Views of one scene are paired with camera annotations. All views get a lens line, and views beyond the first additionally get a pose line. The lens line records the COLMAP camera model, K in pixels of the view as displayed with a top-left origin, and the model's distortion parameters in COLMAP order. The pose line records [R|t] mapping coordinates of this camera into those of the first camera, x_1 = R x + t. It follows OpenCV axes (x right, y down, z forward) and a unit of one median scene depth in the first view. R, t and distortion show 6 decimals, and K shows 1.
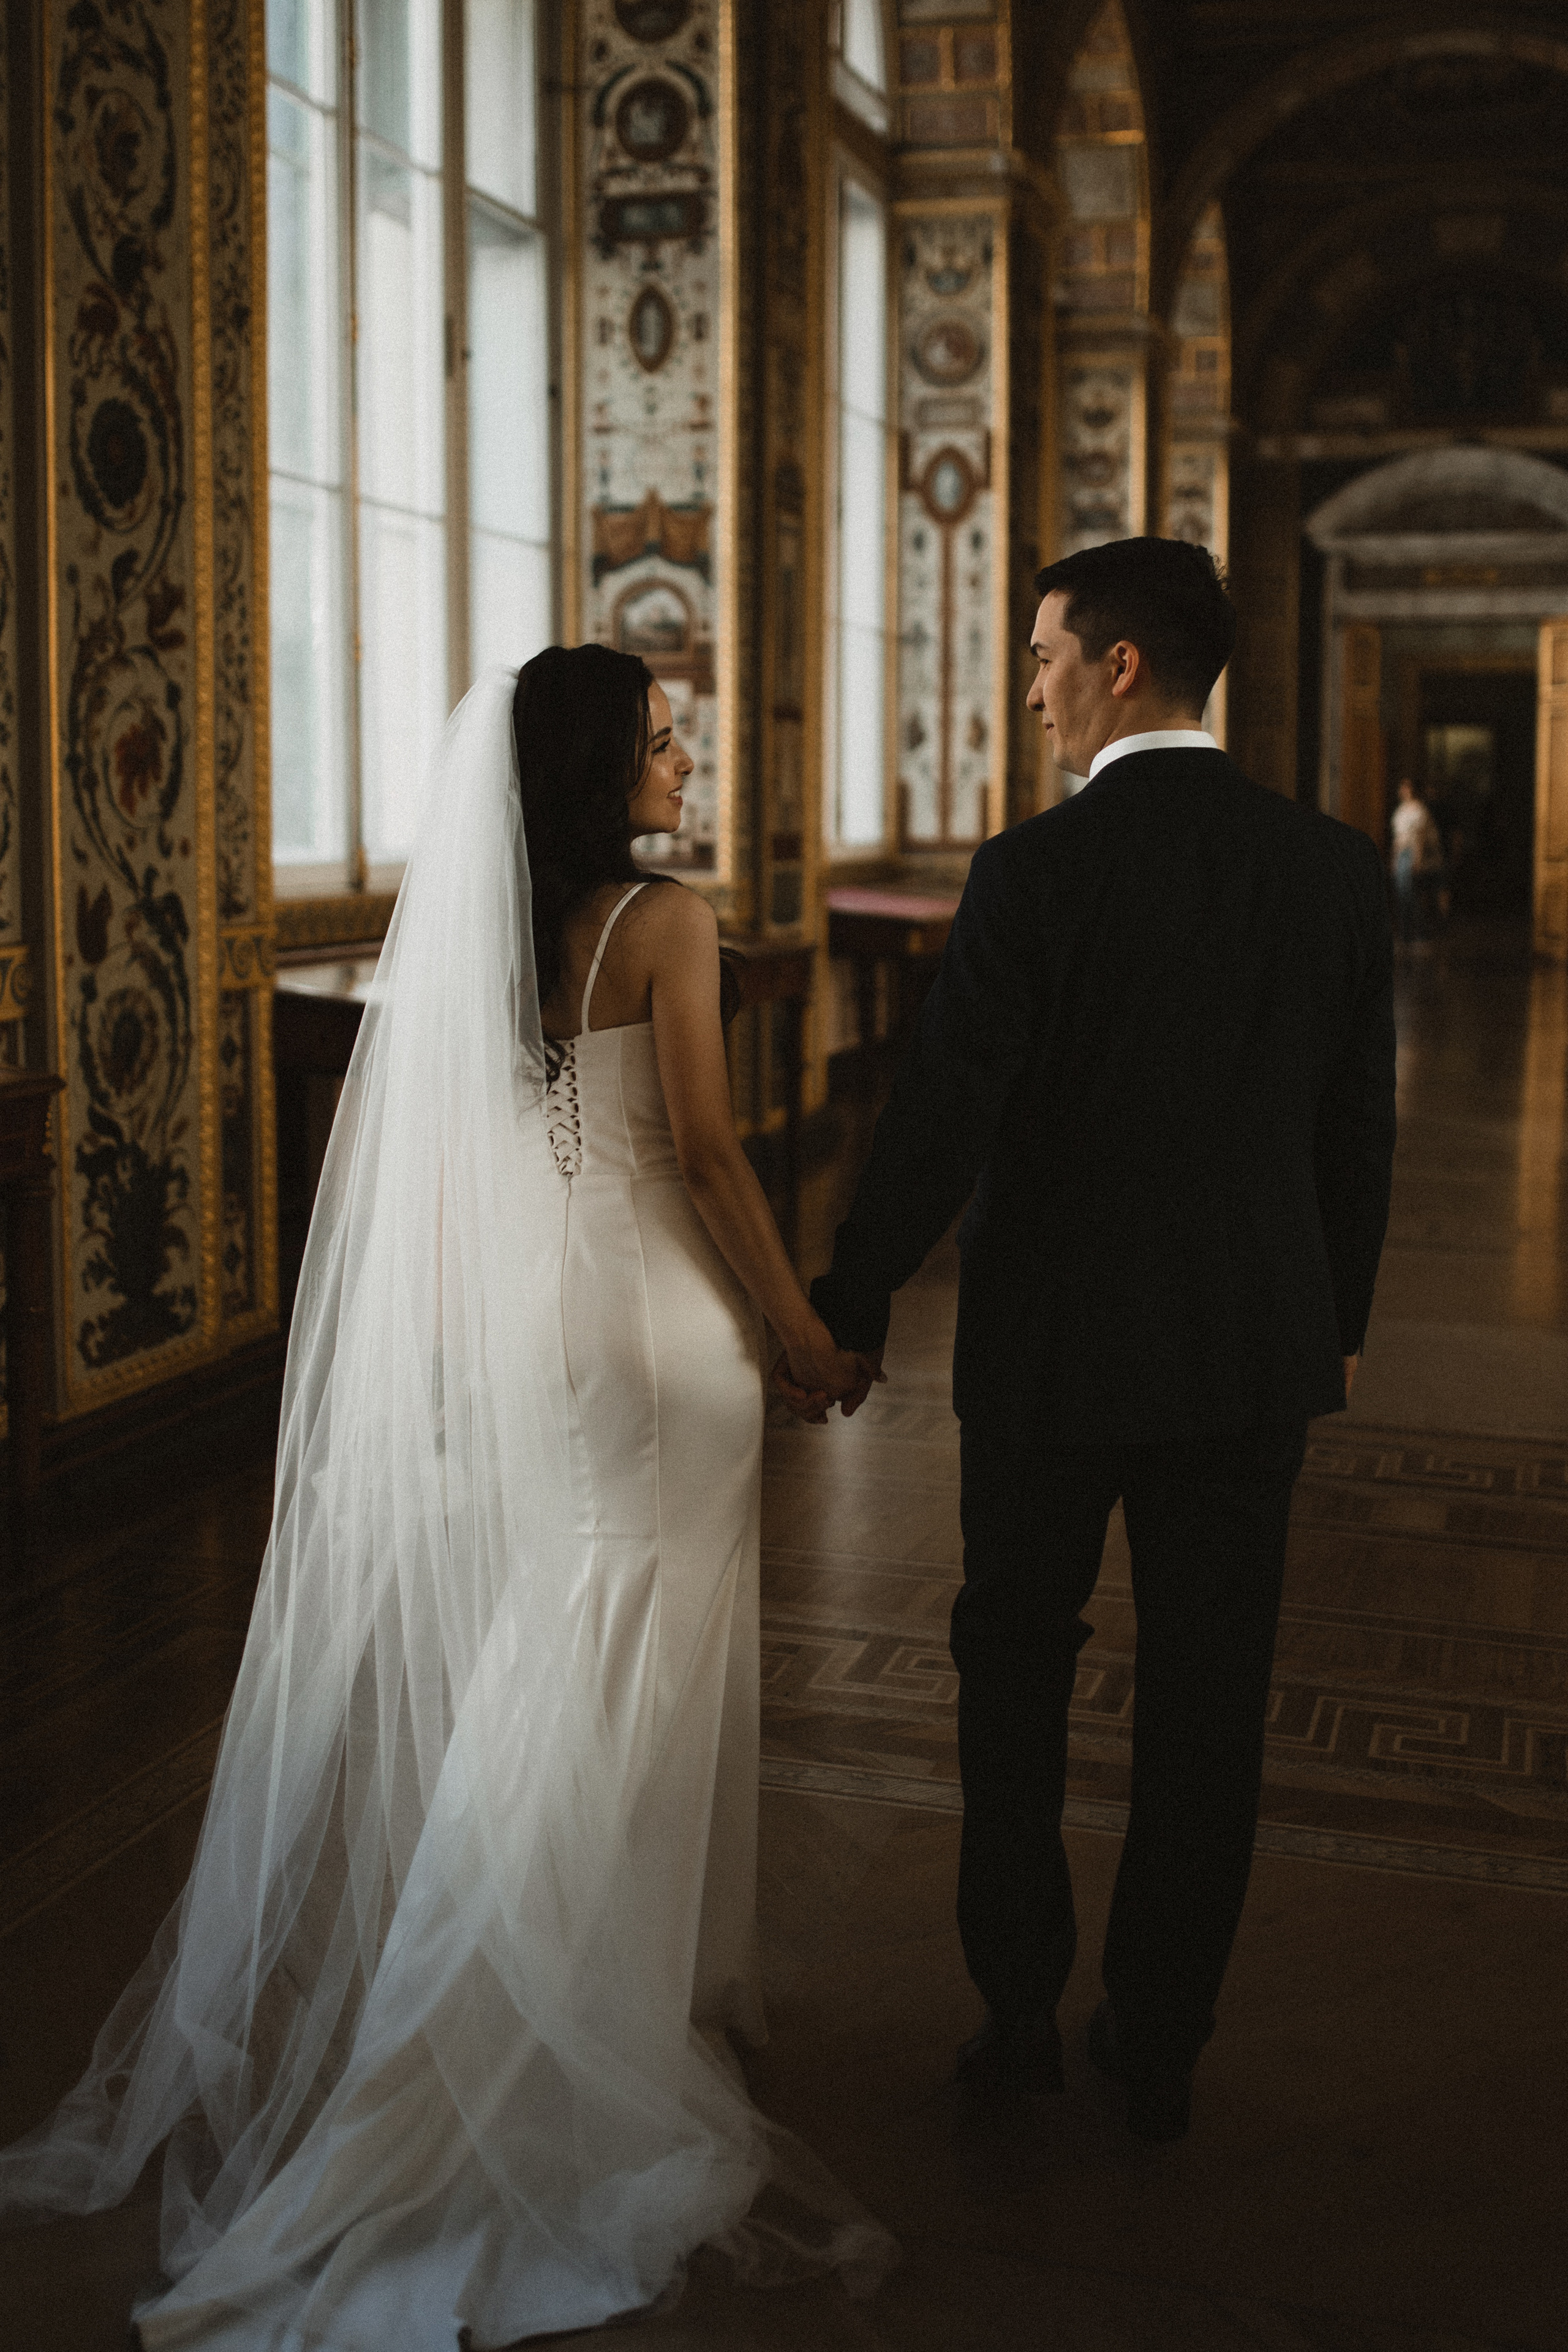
lens RADIAL K [[2550.4, 0, 793.8], [0, 2550.4, 1007.8], [0, 0, 1]] dist [-0.031427, -0.013722]
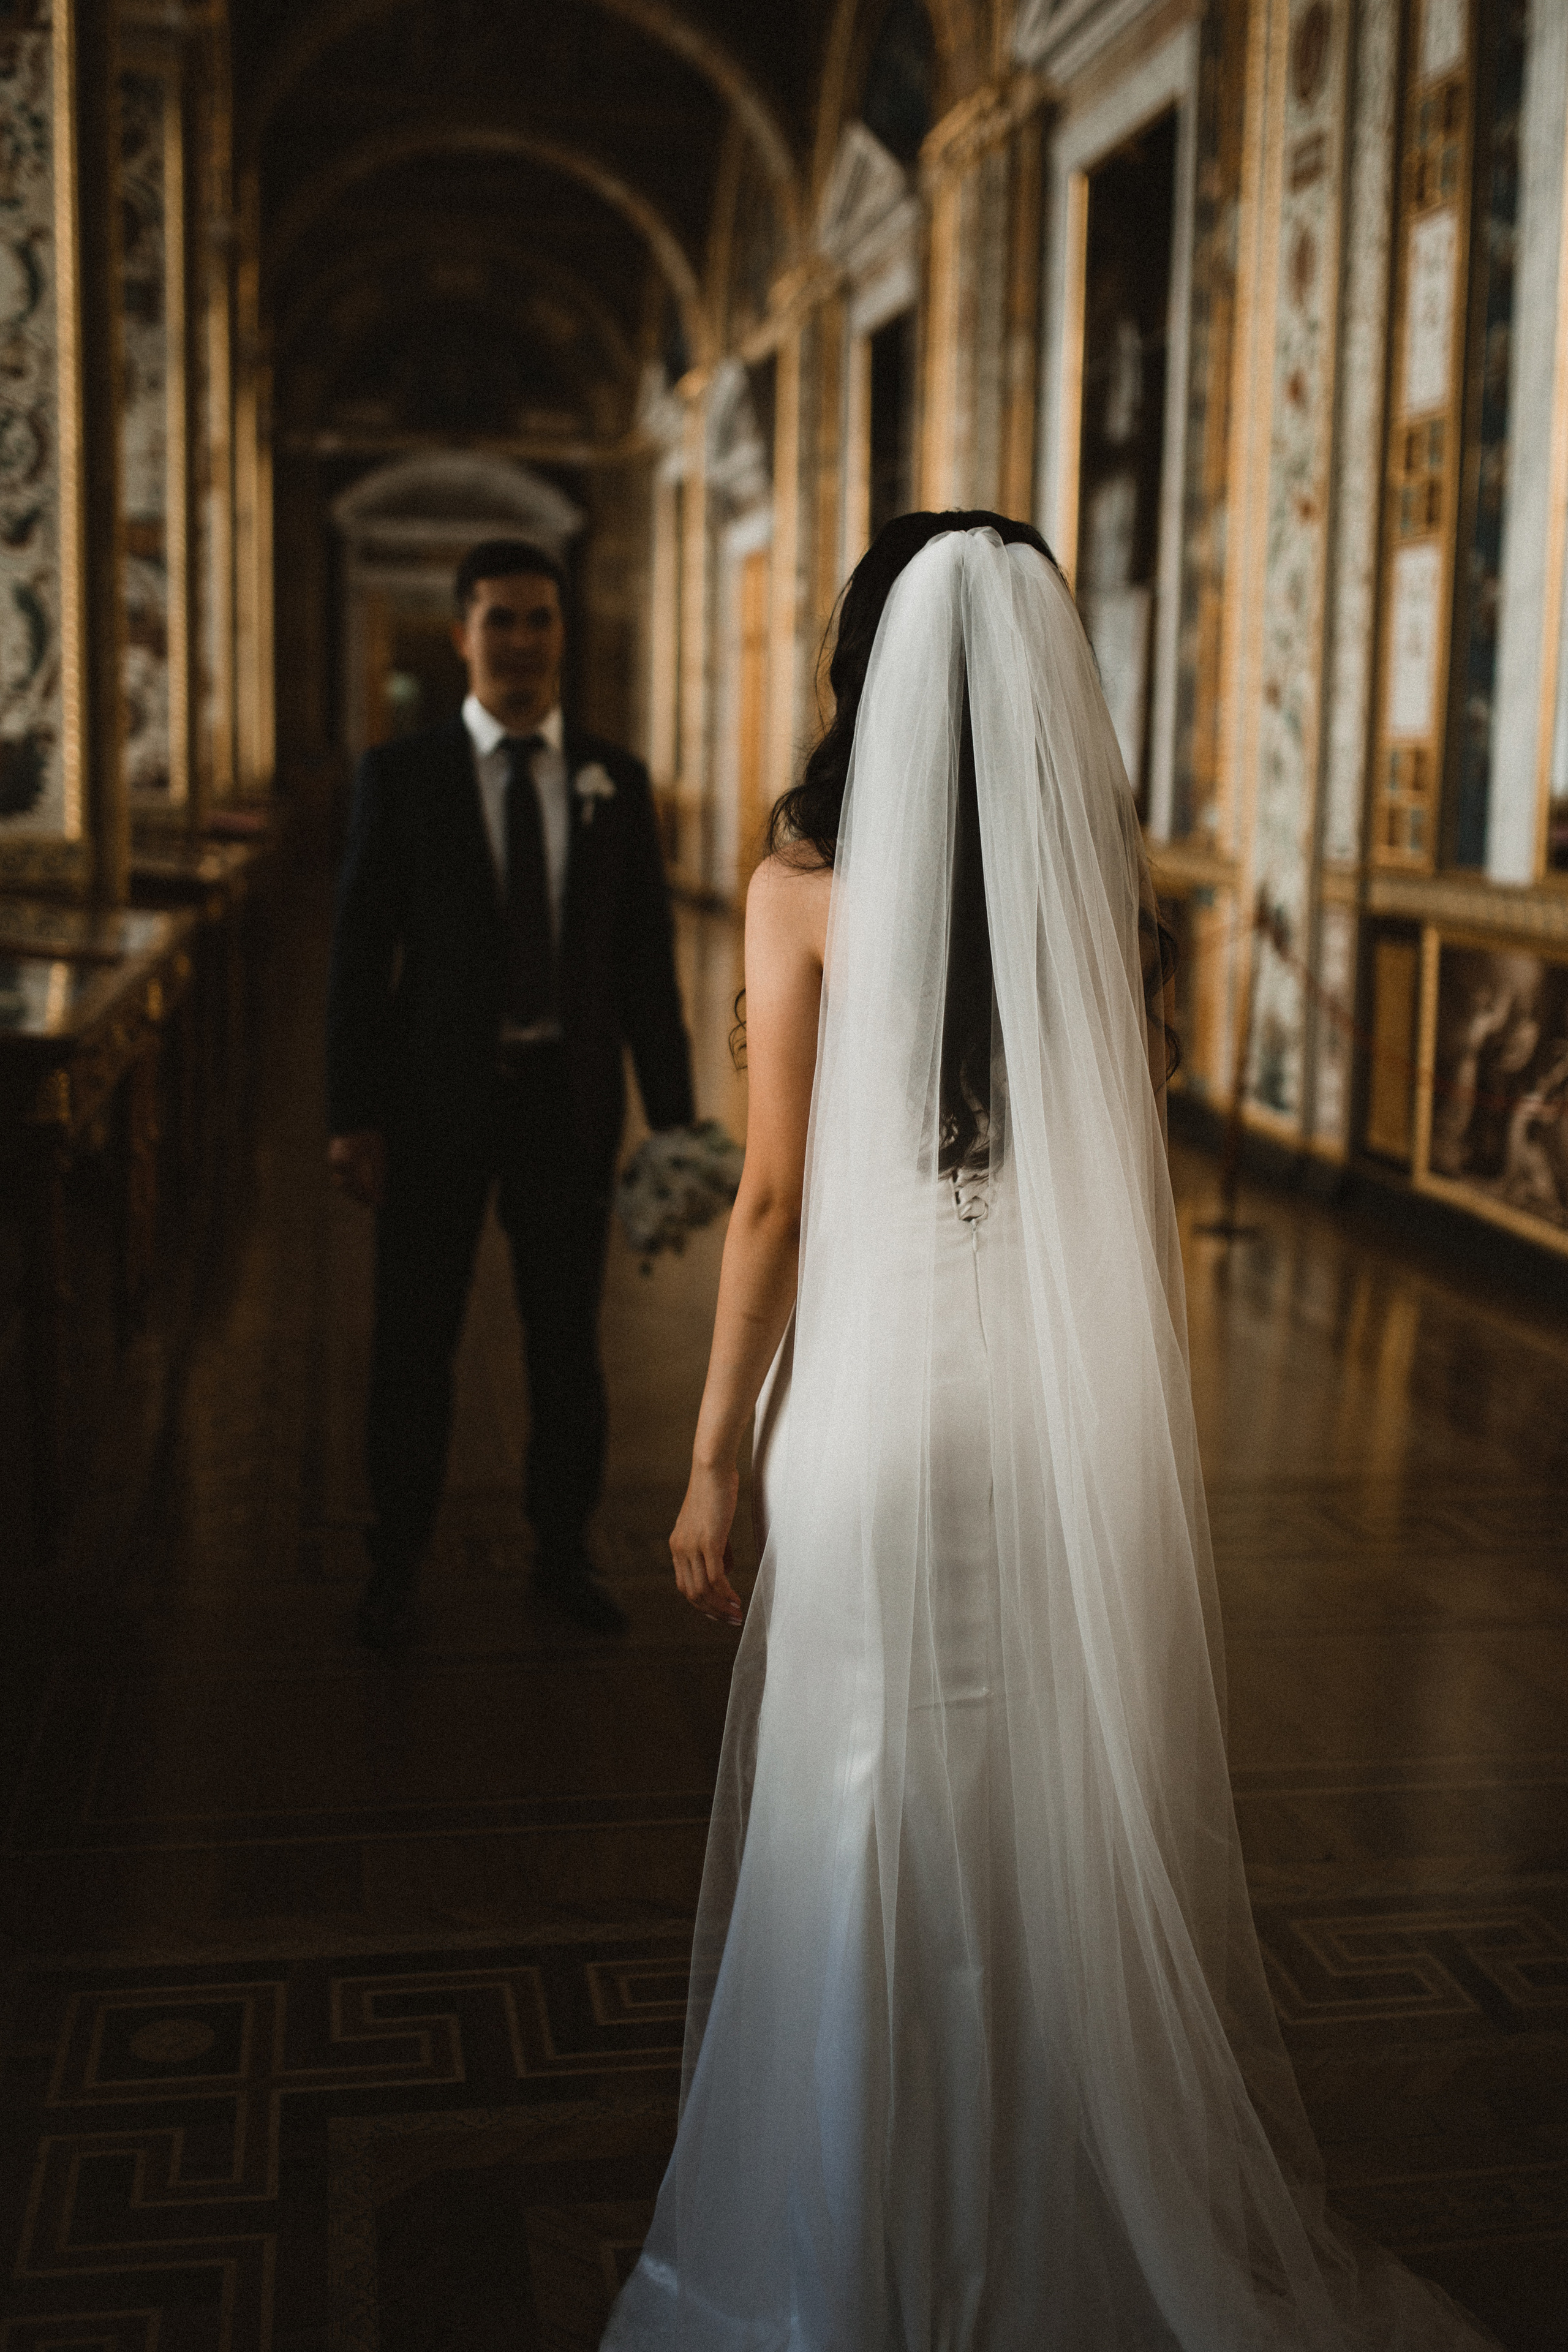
lens RADIAL K [[2550.4, 0, 793.8], [0, 2550.4, 1007.8], [0, 0, 1]] dist [-0.031427, -0.013722]
pose [[0.879305, -0.031368, 0.475224, -0.270853], [0.019401, 0.999360, 0.030067, 0.017699], [-0.475863, -0.017218, 0.879351, -0.230010]]
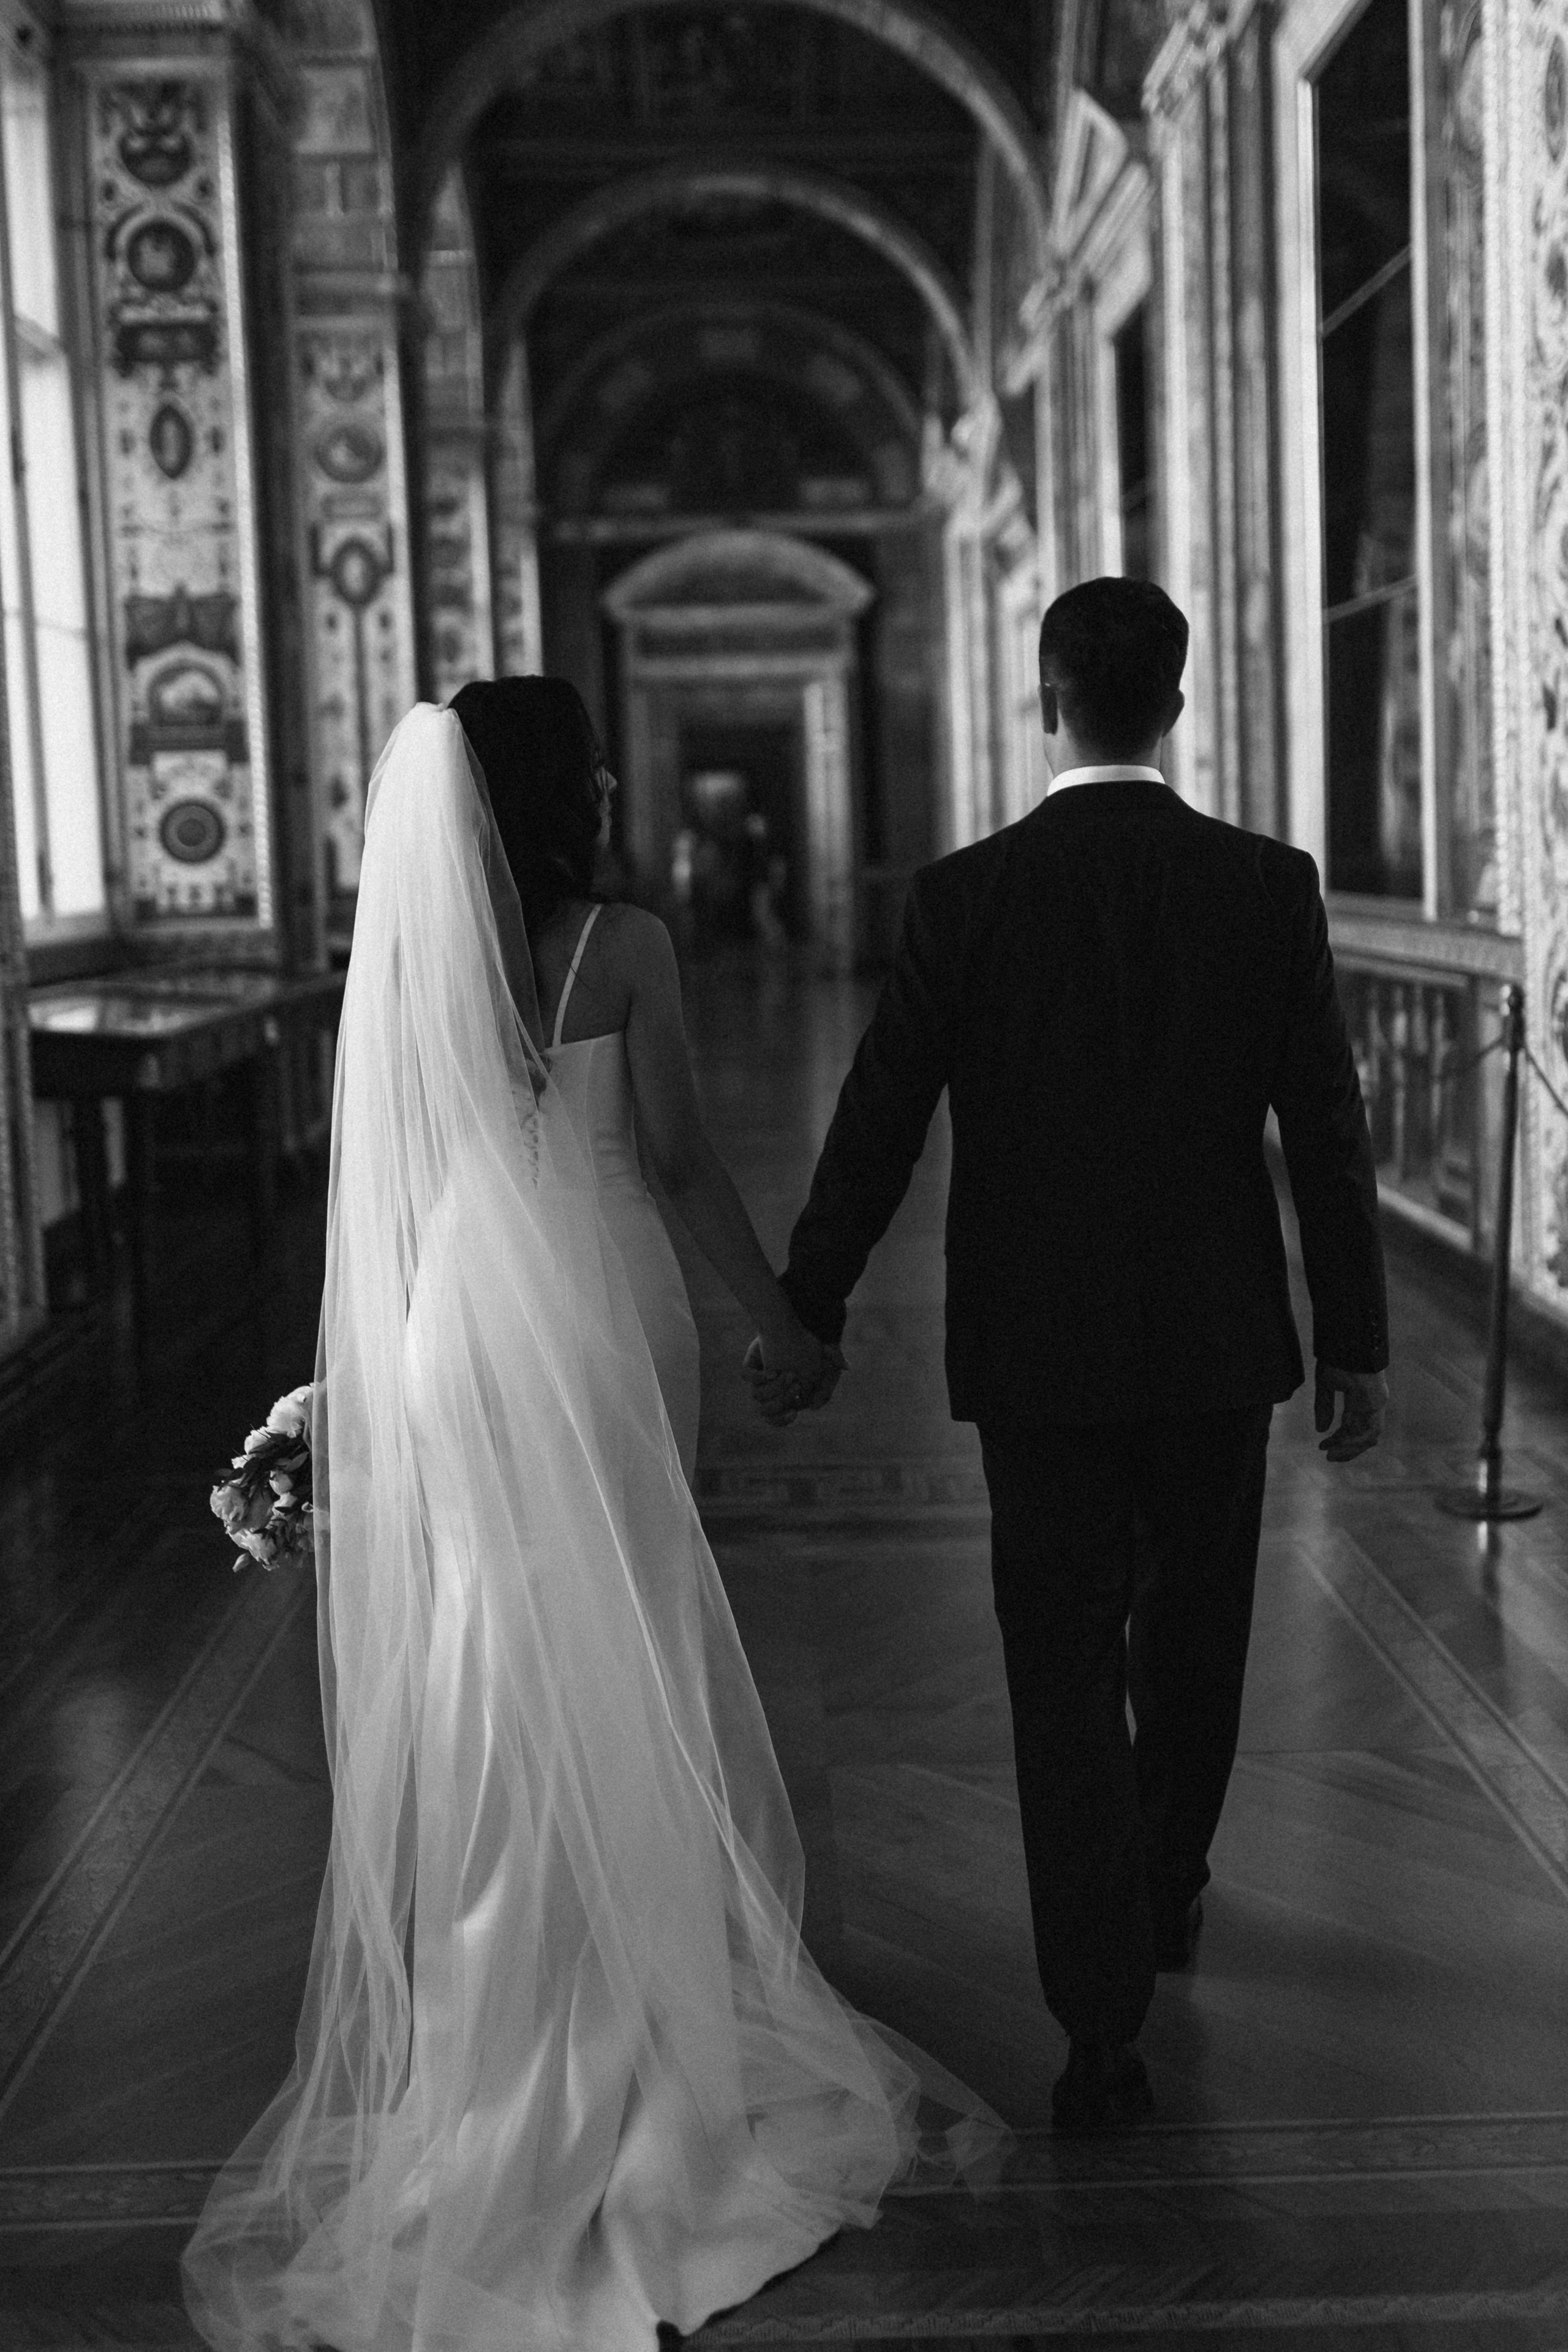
lens RADIAL K [[2445.9, 0, 786.1], [0, 2445.9, 1043.1], [0, 0, 1]] dist [-0.026464, -0.014926]
pose [[0.948248, -0.063501, 0.311116, -0.107292], [0.064838, 0.997877, 0.006056, 0.007519], [-0.310840, 0.014430, 0.950353, -0.076709]]
